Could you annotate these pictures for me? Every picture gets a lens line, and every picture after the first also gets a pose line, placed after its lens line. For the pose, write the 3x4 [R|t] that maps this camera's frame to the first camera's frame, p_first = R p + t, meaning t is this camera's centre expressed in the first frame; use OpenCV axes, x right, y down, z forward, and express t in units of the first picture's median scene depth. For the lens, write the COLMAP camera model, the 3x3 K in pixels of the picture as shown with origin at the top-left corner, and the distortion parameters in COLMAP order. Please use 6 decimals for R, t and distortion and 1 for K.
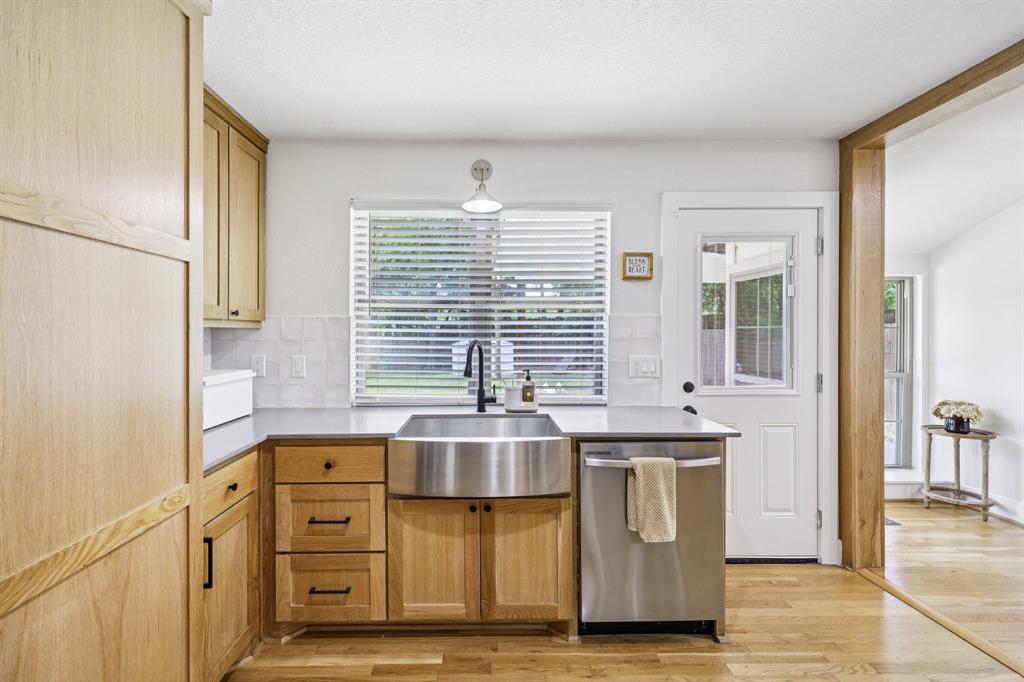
lens RADIAL K [[418.0, 0, 483.4], [0, 418.0, 338.7], [0, 0, 1]] dist [0.000667, -0.000195]
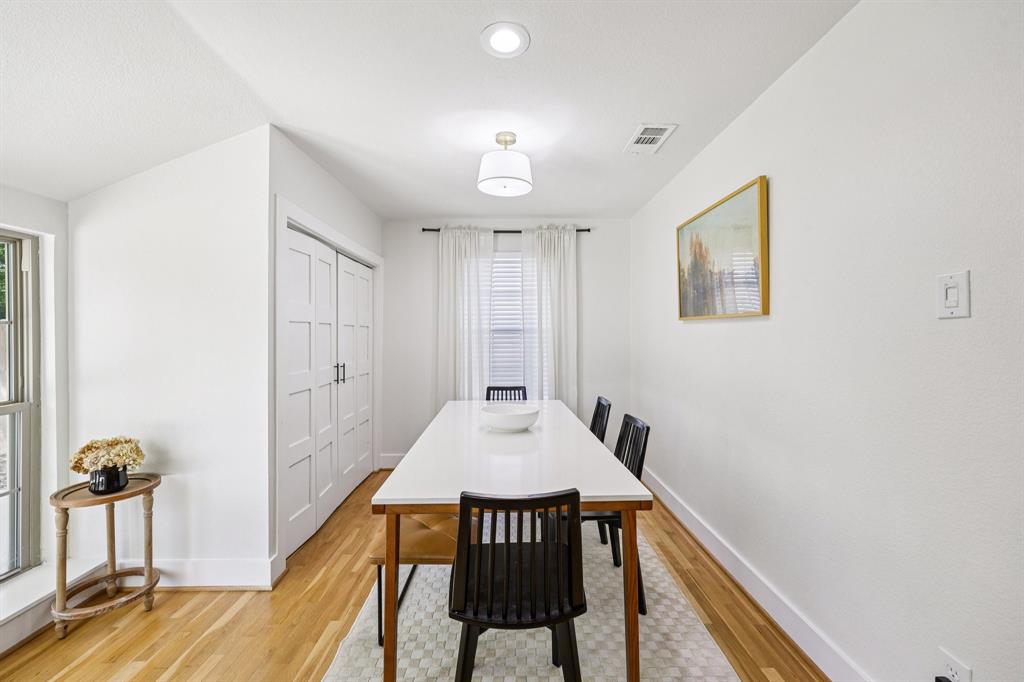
lens RADIAL K [[418.0, 0, 516.3], [0, 418.0, 337.6], [0, 0, 1]] dist [0.000667, -0.000195]
pose [[-0.029014, -0.002948, 0.999575, 0.648707], [0.010994, 0.999934, 0.003269, -0.002119], [-0.999519, 0.011084, -0.028980, 0.538067]]
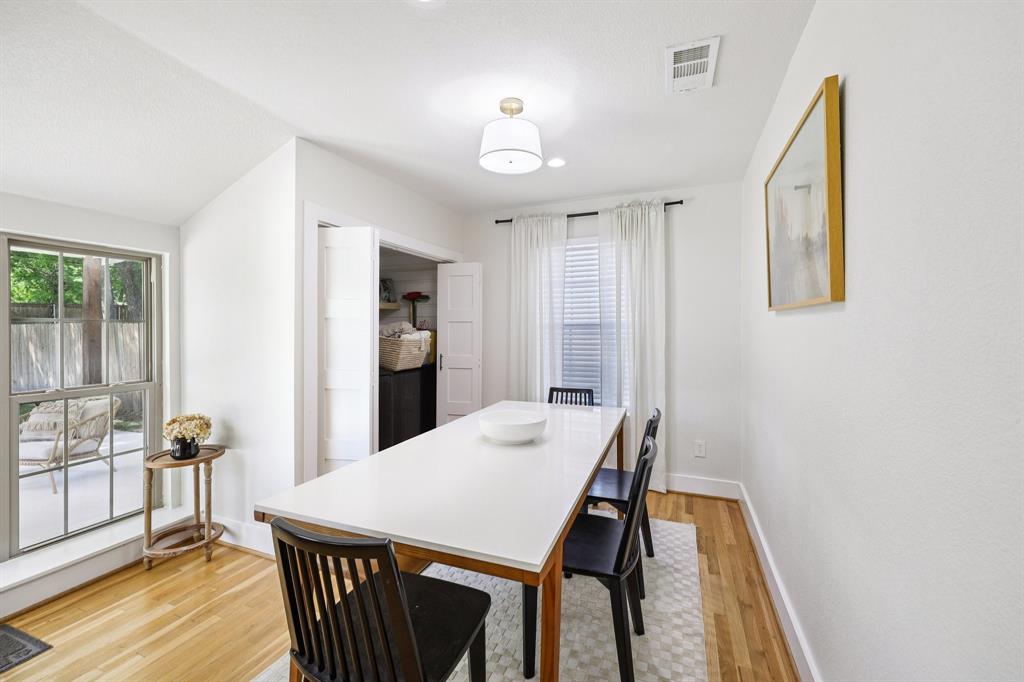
lens RADIAL K [[418.0, 0, 512.1], [0, 418.0, 330.9], [0, 0, 1]] dist [0.000667, -0.000195]
pose [[0.366690, -0.001068, 0.930343, 0.845936], [0.008290, 0.999963, -0.002119, -0.004355], [-0.930306, 0.008490, 0.366685, 0.197907]]
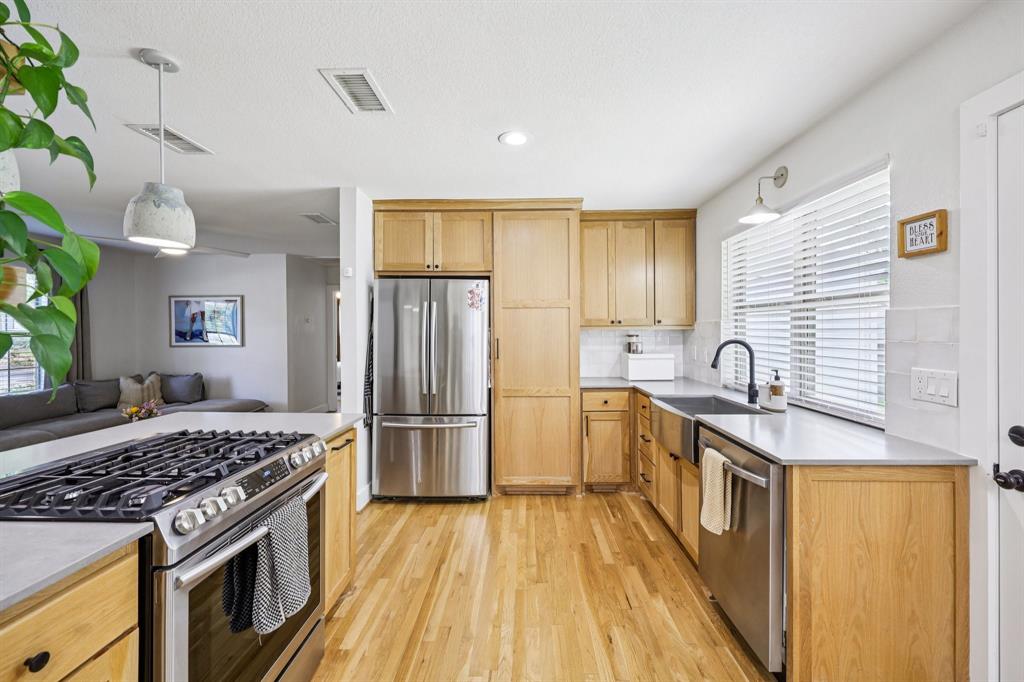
lens RADIAL K [[418.0, 0, 517.2], [0, 418.0, 332.1], [0, 0, 1]] dist [0.000667, -0.000195]
pose [[-0.020095, 0.005445, -0.999783, 1.096741], [-0.003325, 0.999979, 0.005513, -0.019787], [0.999793, 0.003435, -0.020077, 0.379587]]
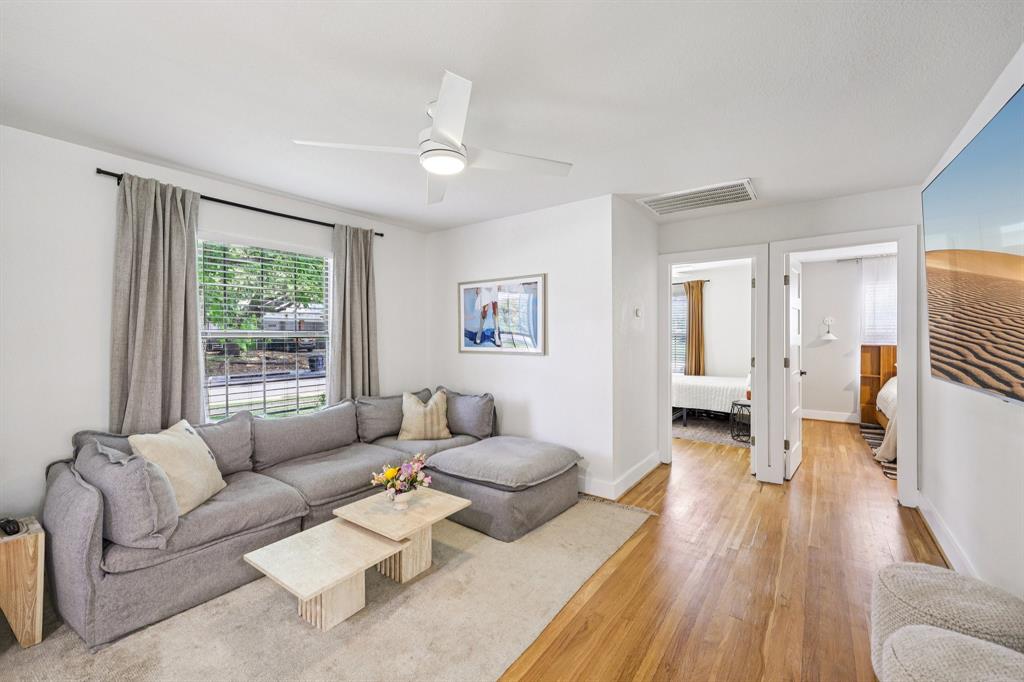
lens RADIAL K [[418.0, 0, 514.3], [0, 418.0, 336.3], [0, 0, 1]] dist [0.000667, -0.000195]
pose [[-0.588736, 0.009979, -0.808264, -0.042105], [-0.001415, 0.999910, 0.013375, -0.005672], [0.808324, 0.009018, -0.588669, -0.488059]]
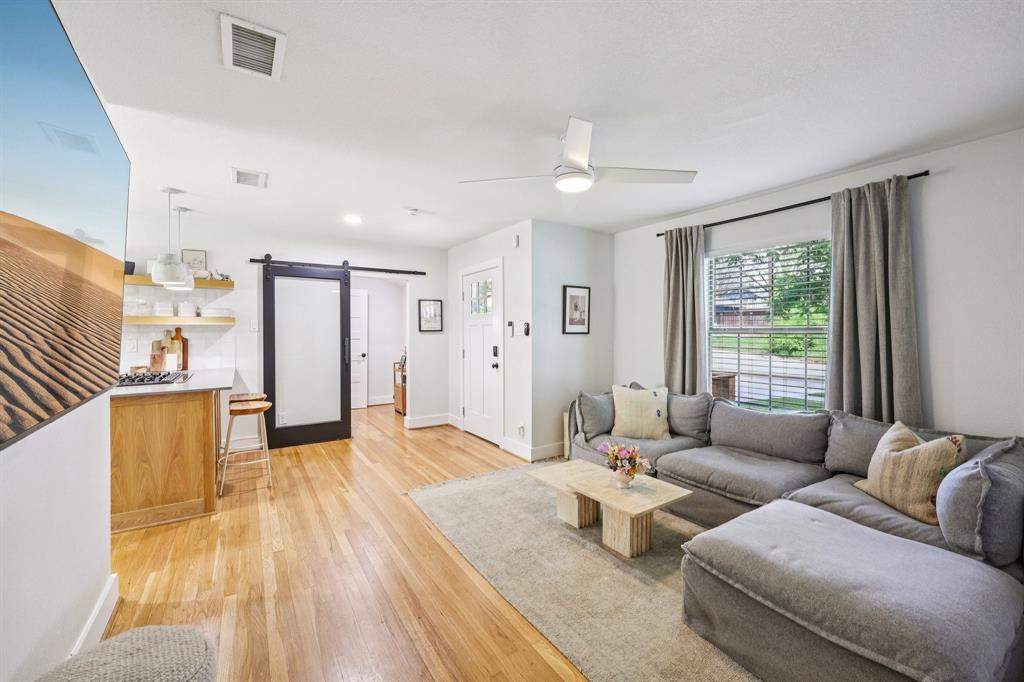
lens RADIAL K [[418.0, 0, 517.2], [0, 418.0, 334.6], [0, 0, 1]] dist [0.000667, -0.000195]
pose [[-0.551484, -0.004528, 0.834173, -1.463439], [0.006953, 0.999926, 0.010025, 0.002156], [-0.834156, 0.011329, -0.551412, -0.448905]]
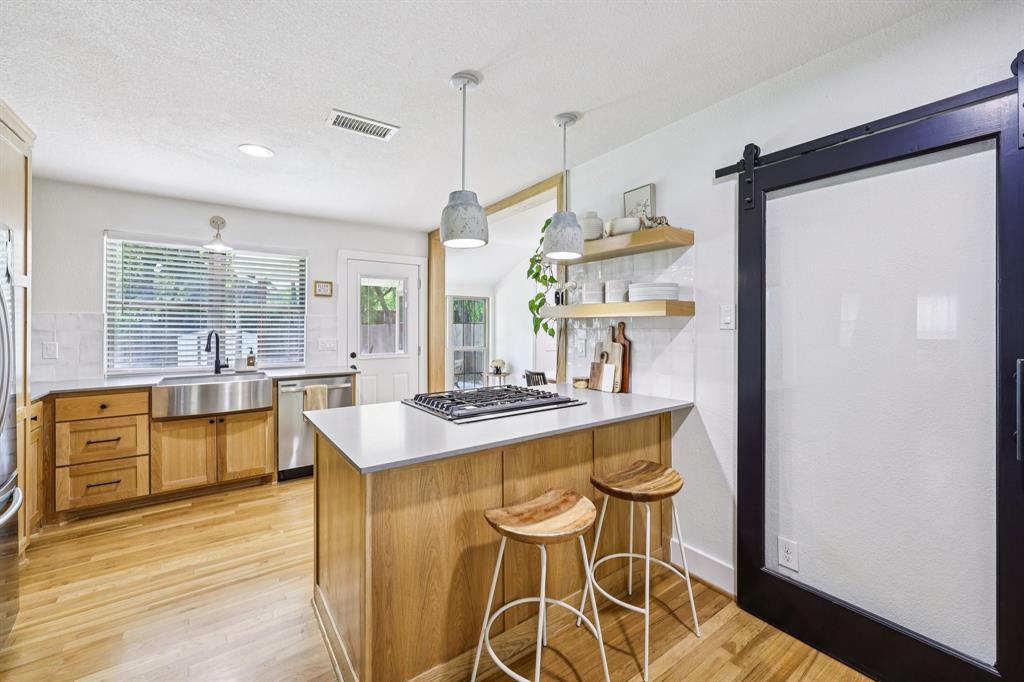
lens RADIAL K [[418.0, 0, 509.5], [0, 418.0, 324.7], [0, 0, 1]] dist [0.000667, -0.000195]
pose [[0.816962, 0.005714, 0.576663, -0.014681], [-0.000174, 0.999953, -0.009662, -0.001953], [-0.576692, 0.007793, 0.816925, -0.967484]]
